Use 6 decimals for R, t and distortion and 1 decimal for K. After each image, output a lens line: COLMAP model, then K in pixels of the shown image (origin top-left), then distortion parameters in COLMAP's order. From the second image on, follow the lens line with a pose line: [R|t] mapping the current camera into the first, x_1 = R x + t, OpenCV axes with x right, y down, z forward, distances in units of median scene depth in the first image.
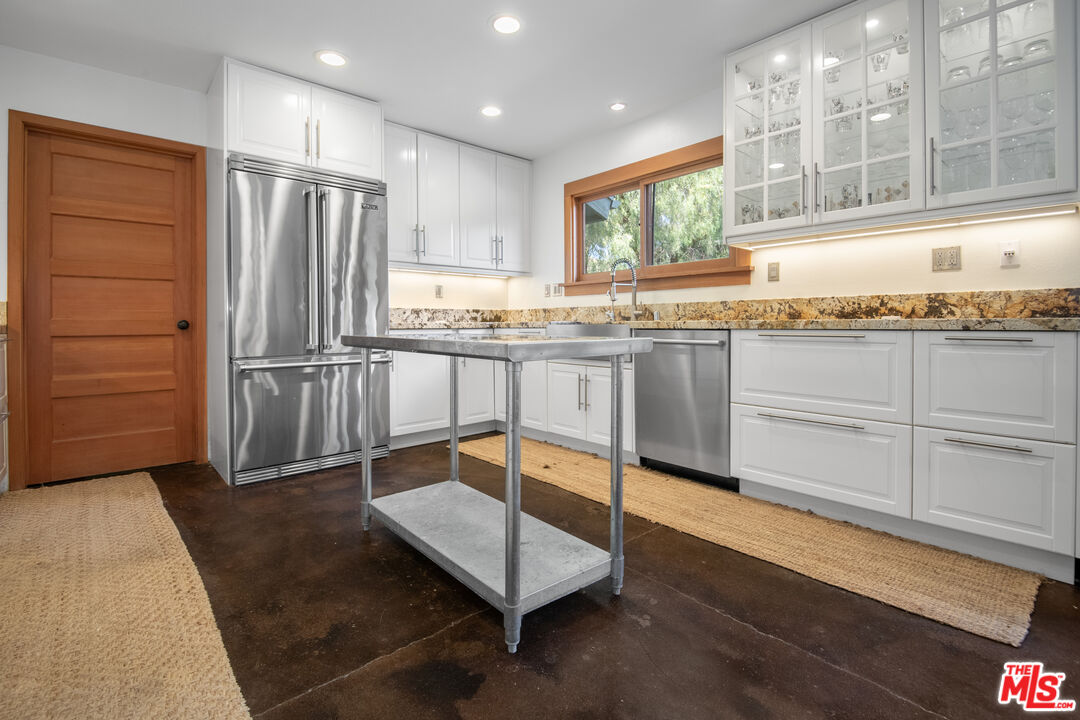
lens RADIAL K [[495.3, 0, 541.3], [0, 495.3, 327.3], [0, 0, 1]] dist [-0.001868, -0.004523]
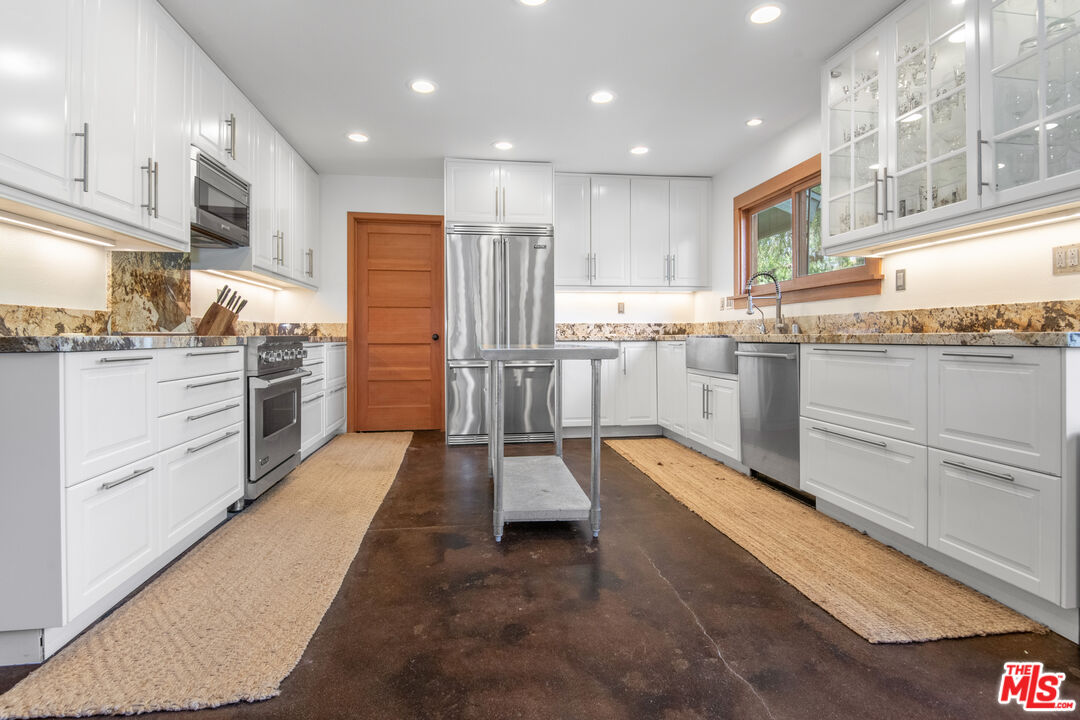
lens RADIAL K [[534.6, 0, 539.6], [0, 534.6, 334.6], [0, 0, 1]] dist [0.002304, -0.003810]
pose [[0.831123, 0.000866, -0.556088, 0.504040], [-0.006595, 0.999944, -0.008301, -0.000462], [0.556049, 0.010566, 0.831082, -0.185328]]
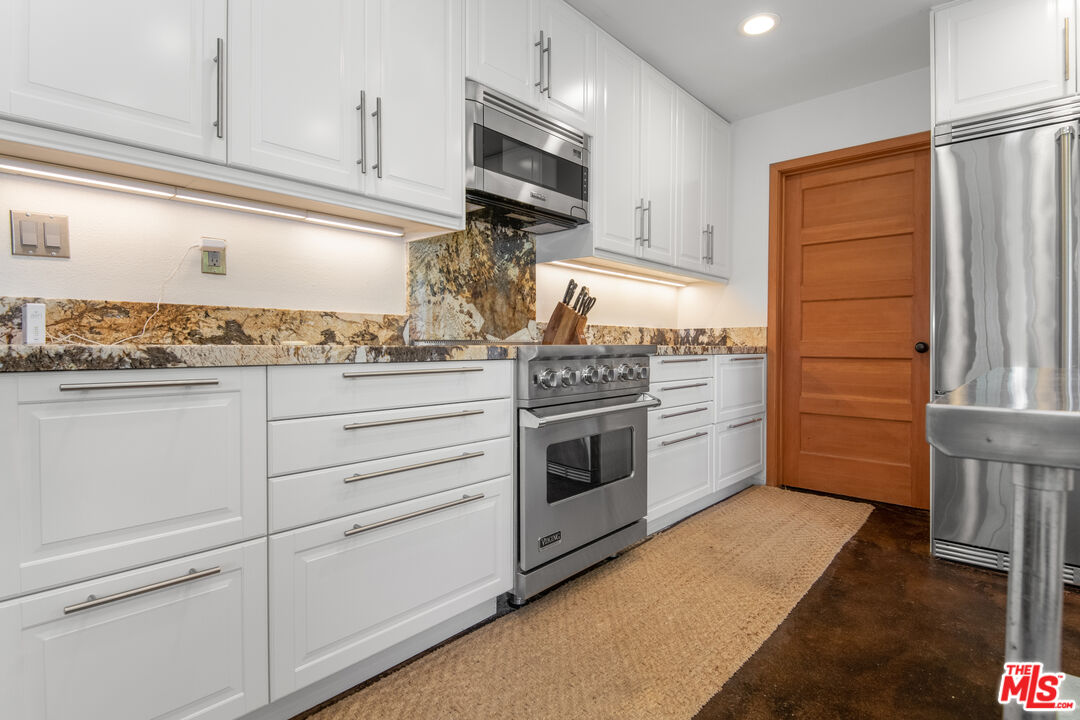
lens RADIAL K [[534.6, 0, 539.4], [0, 534.6, 351.1], [0, 0, 1]] dist [0.002304, -0.003810]
pose [[0.104064, 0.013966, -0.994473, 0.143280], [-0.009994, 0.999866, 0.012996, -0.004316], [0.994520, 0.008587, 0.104190, 0.297574]]
